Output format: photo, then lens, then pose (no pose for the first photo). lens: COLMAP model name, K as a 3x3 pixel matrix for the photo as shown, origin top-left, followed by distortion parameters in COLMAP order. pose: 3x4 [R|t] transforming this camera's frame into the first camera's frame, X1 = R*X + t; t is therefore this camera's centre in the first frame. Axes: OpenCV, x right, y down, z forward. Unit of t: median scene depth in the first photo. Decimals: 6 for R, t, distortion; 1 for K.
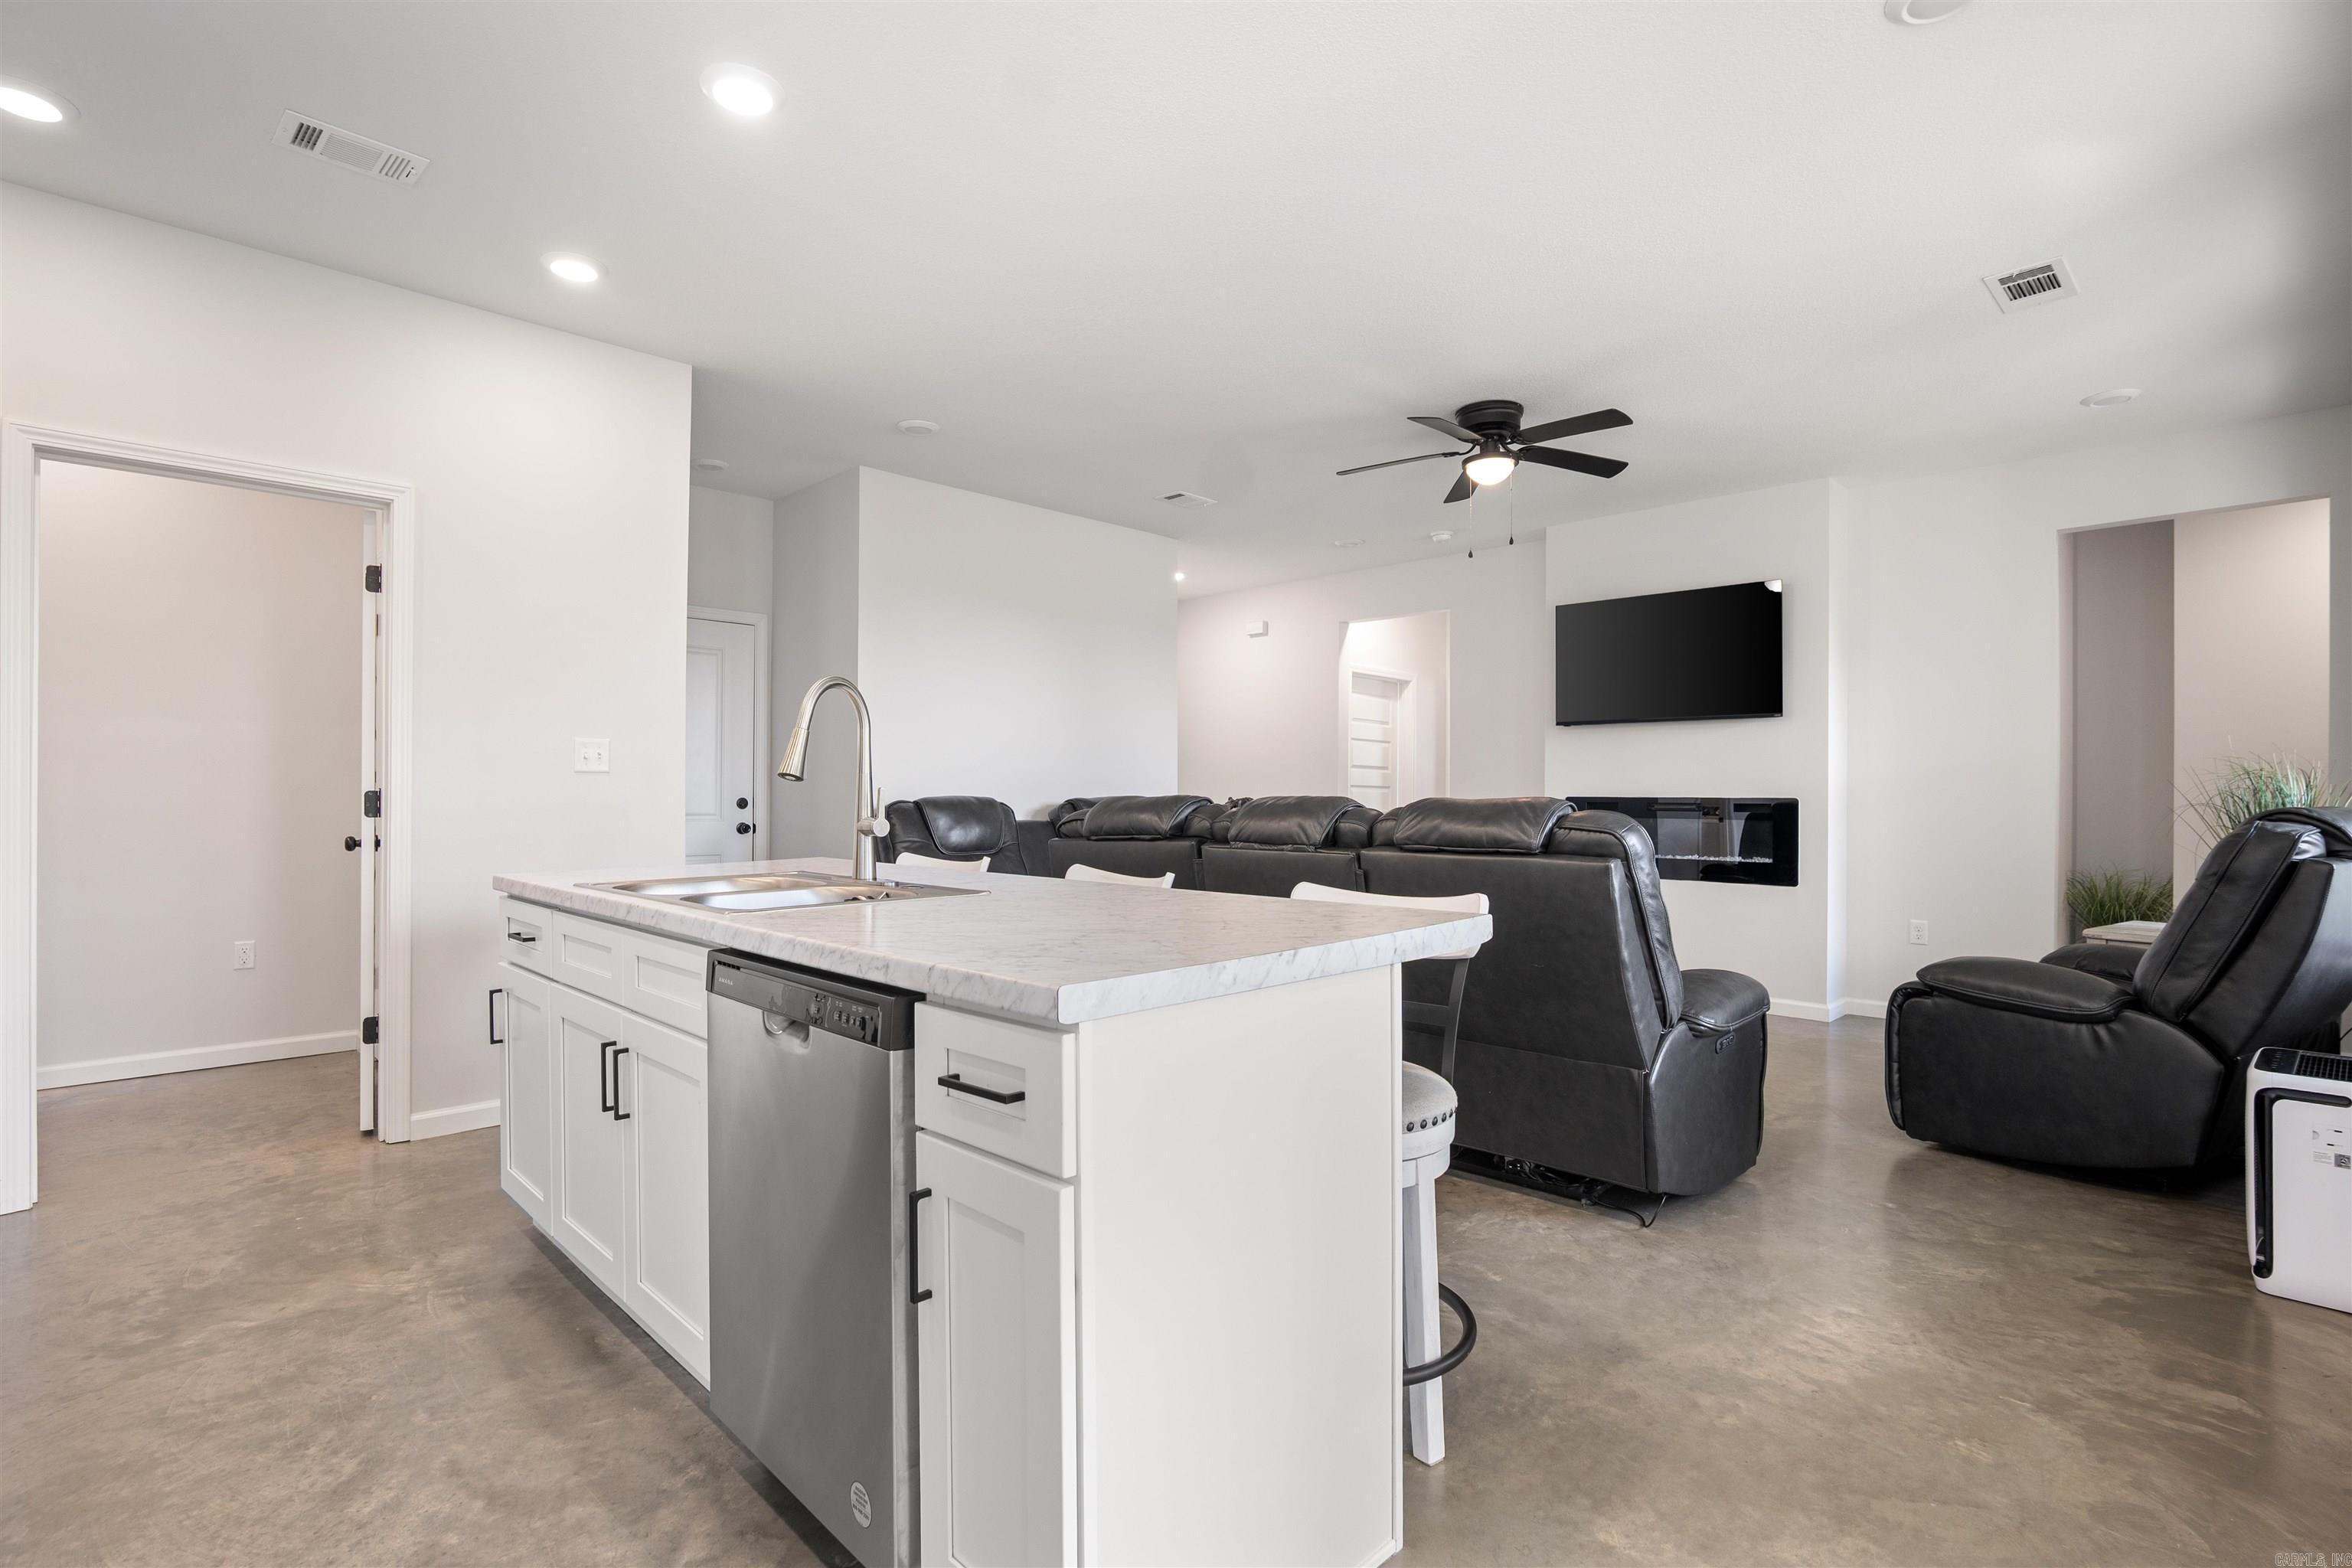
lens RADIAL K [[1114.4, 0, 1179.4], [0, 1114.4, 794.8], [0, 0, 1]] dist [-0.024696, 0.000321]
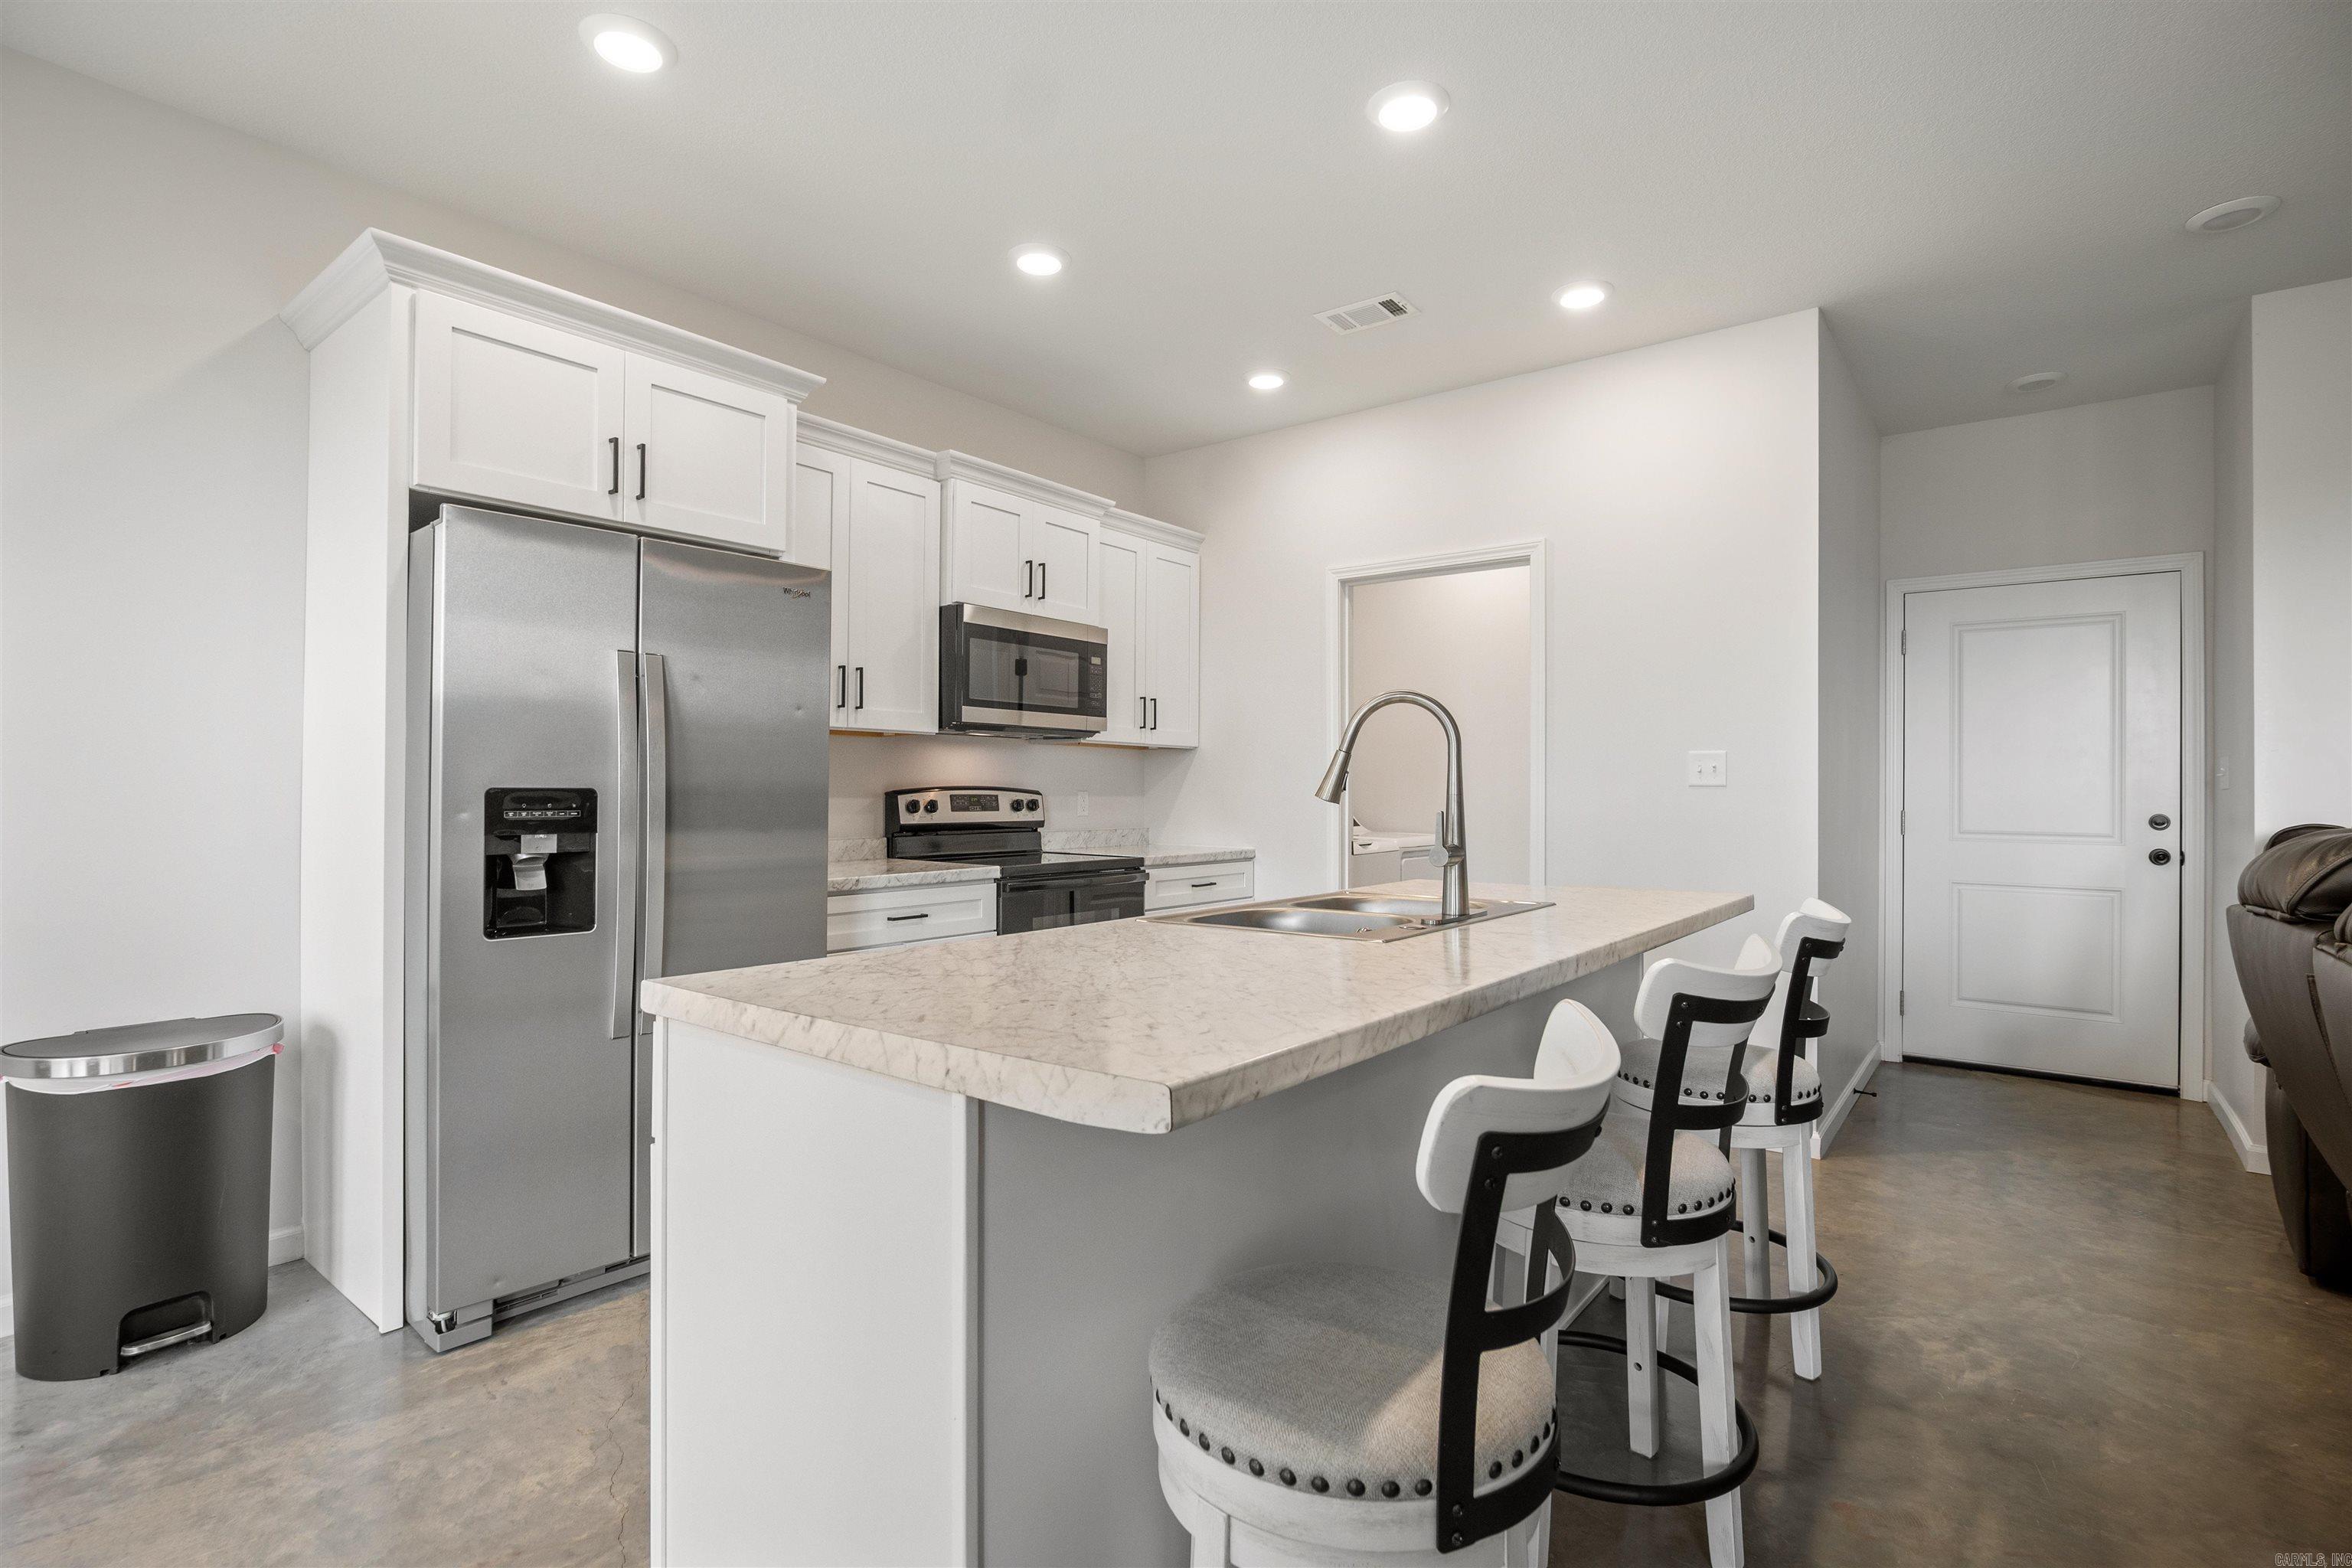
lens RADIAL K [[1114.4, 0, 1179.4], [0, 1114.4, 794.8], [0, 0, 1]] dist [-0.024696, 0.000321]
pose [[0.115277, 0.001479, -0.993332, 0.264407], [-0.002813, 0.999995, 0.001163, -0.009346], [0.993329, 0.002660, 0.115280, 0.316227]]
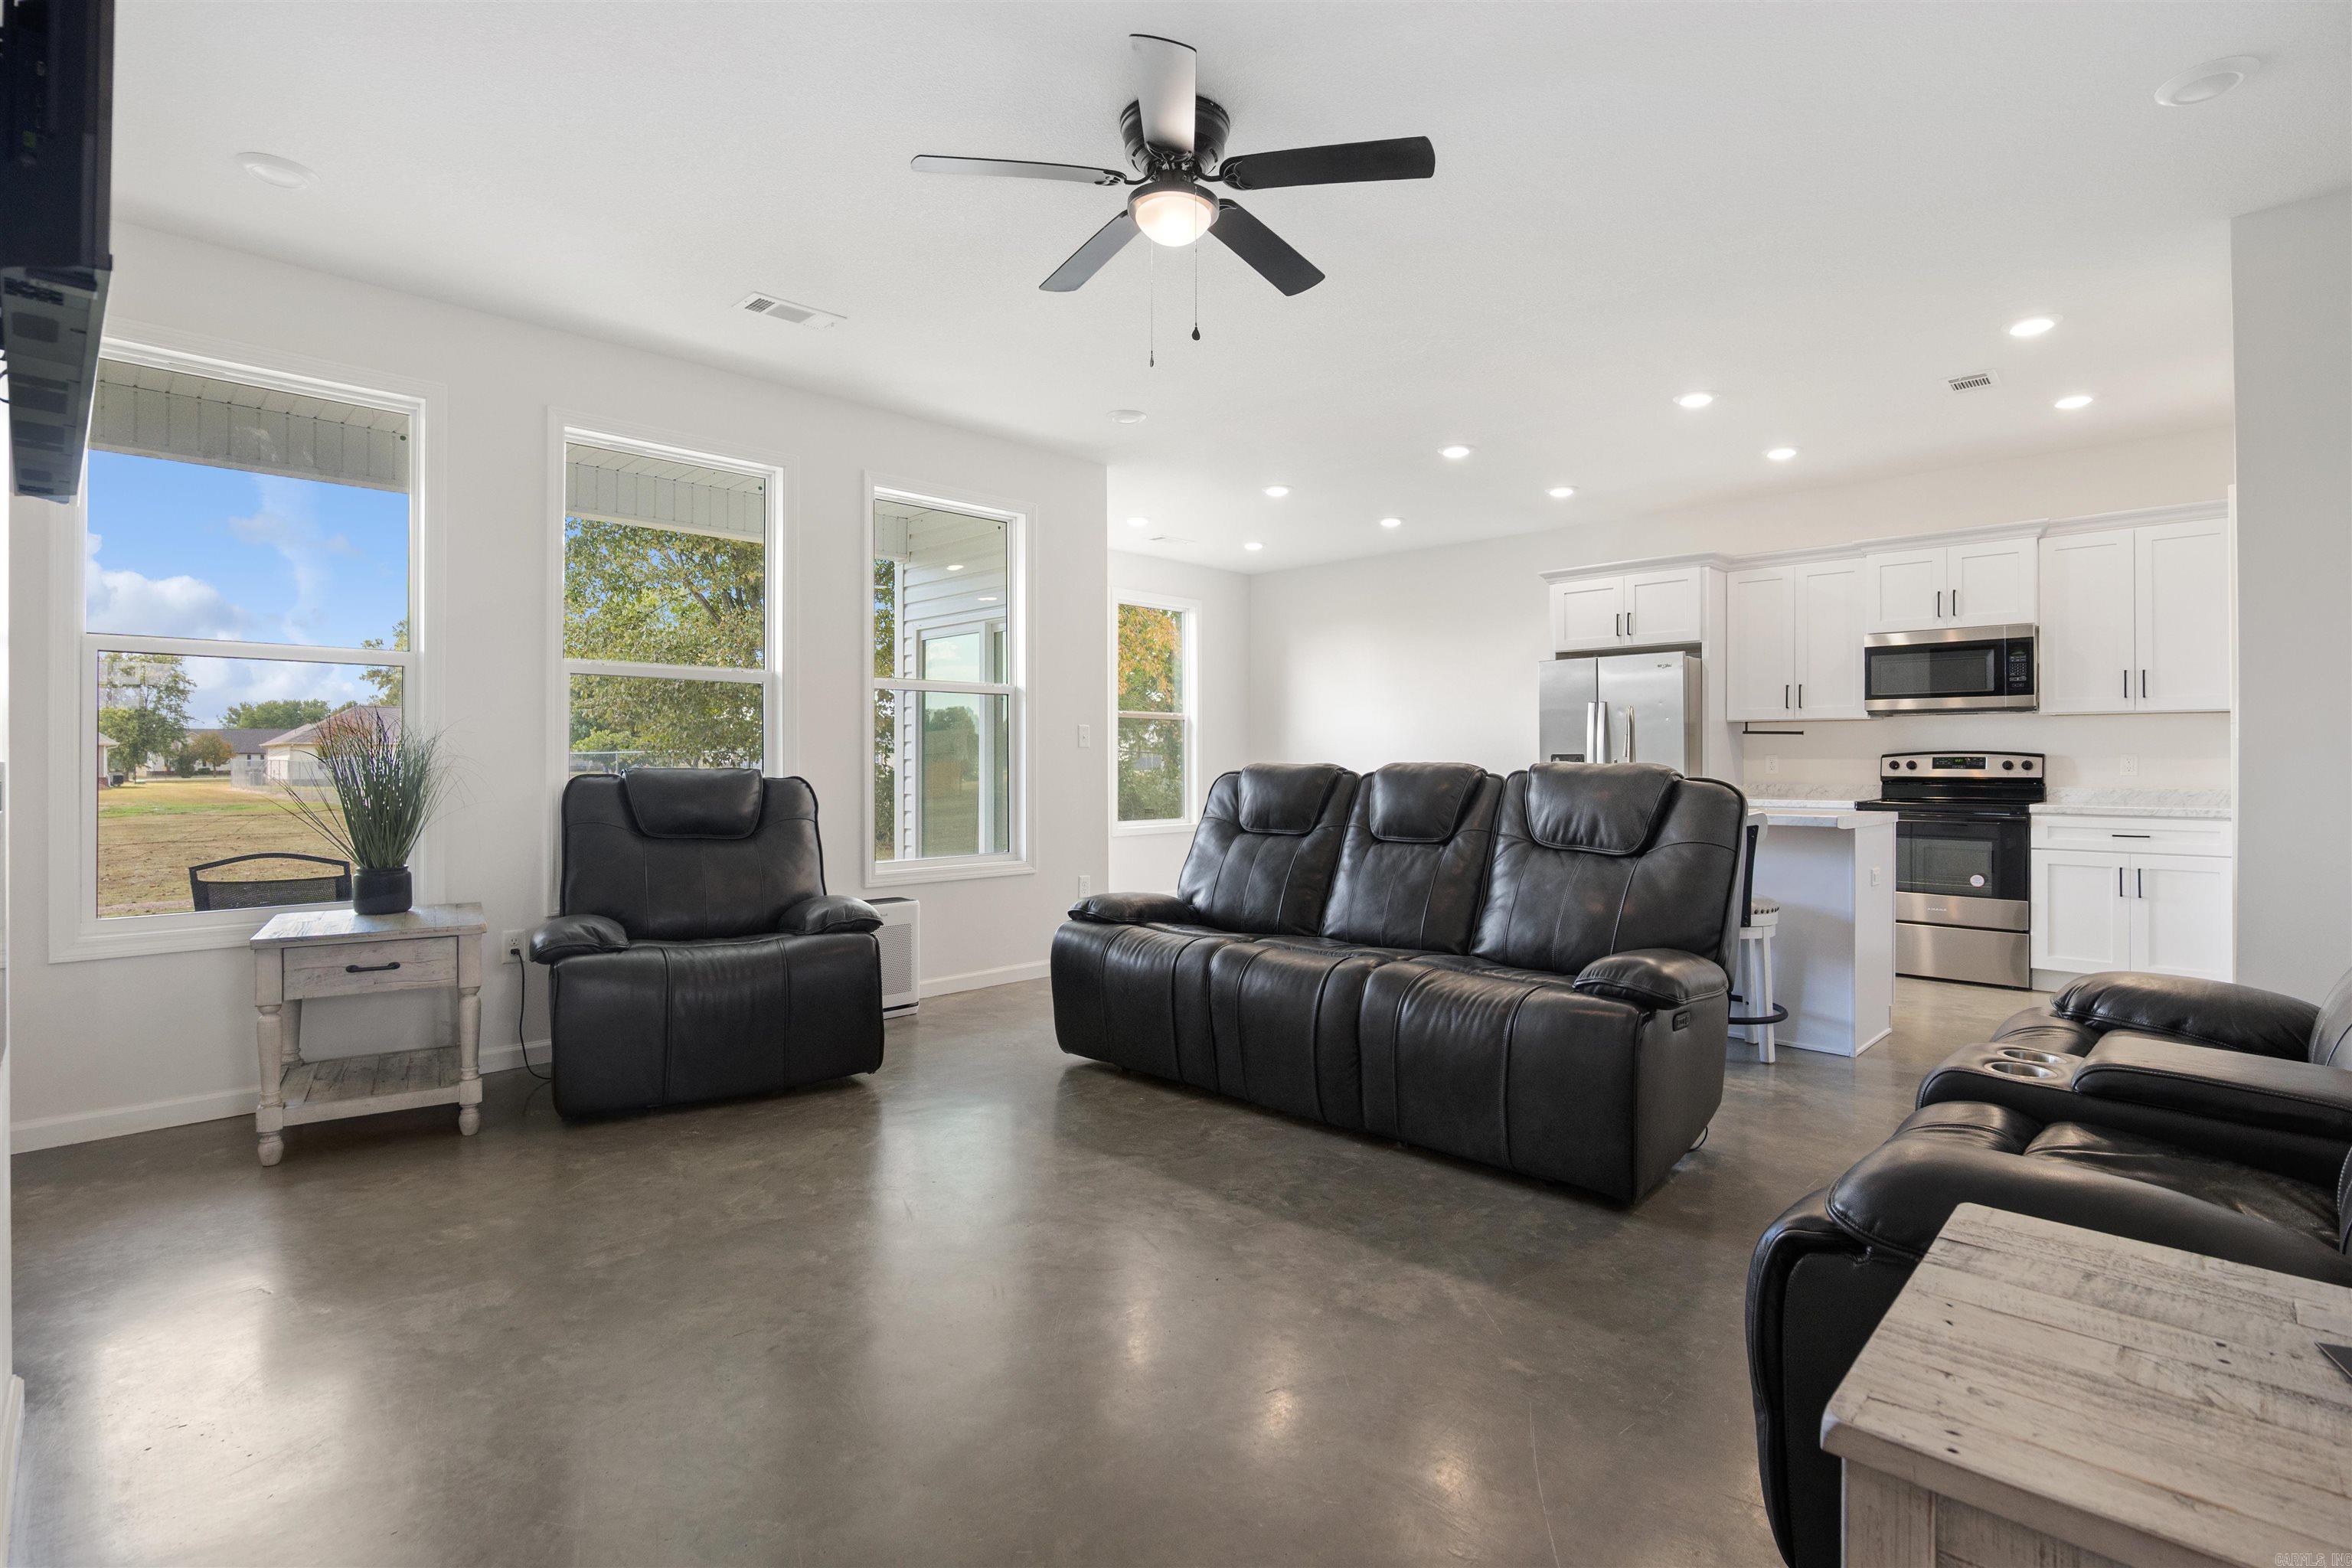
lens RADIAL K [[1117.4, 0, 1181.8], [0, 1117.4, 760.5], [0, 0, 1]] dist [-0.023766, 0.006192]
pose [[-0.999979, -0.004001, -0.005120, 0.235706], [-0.003980, 0.999983, -0.004171, 0.002844], [0.005136, -0.004150, -0.999978, 1.369572]]
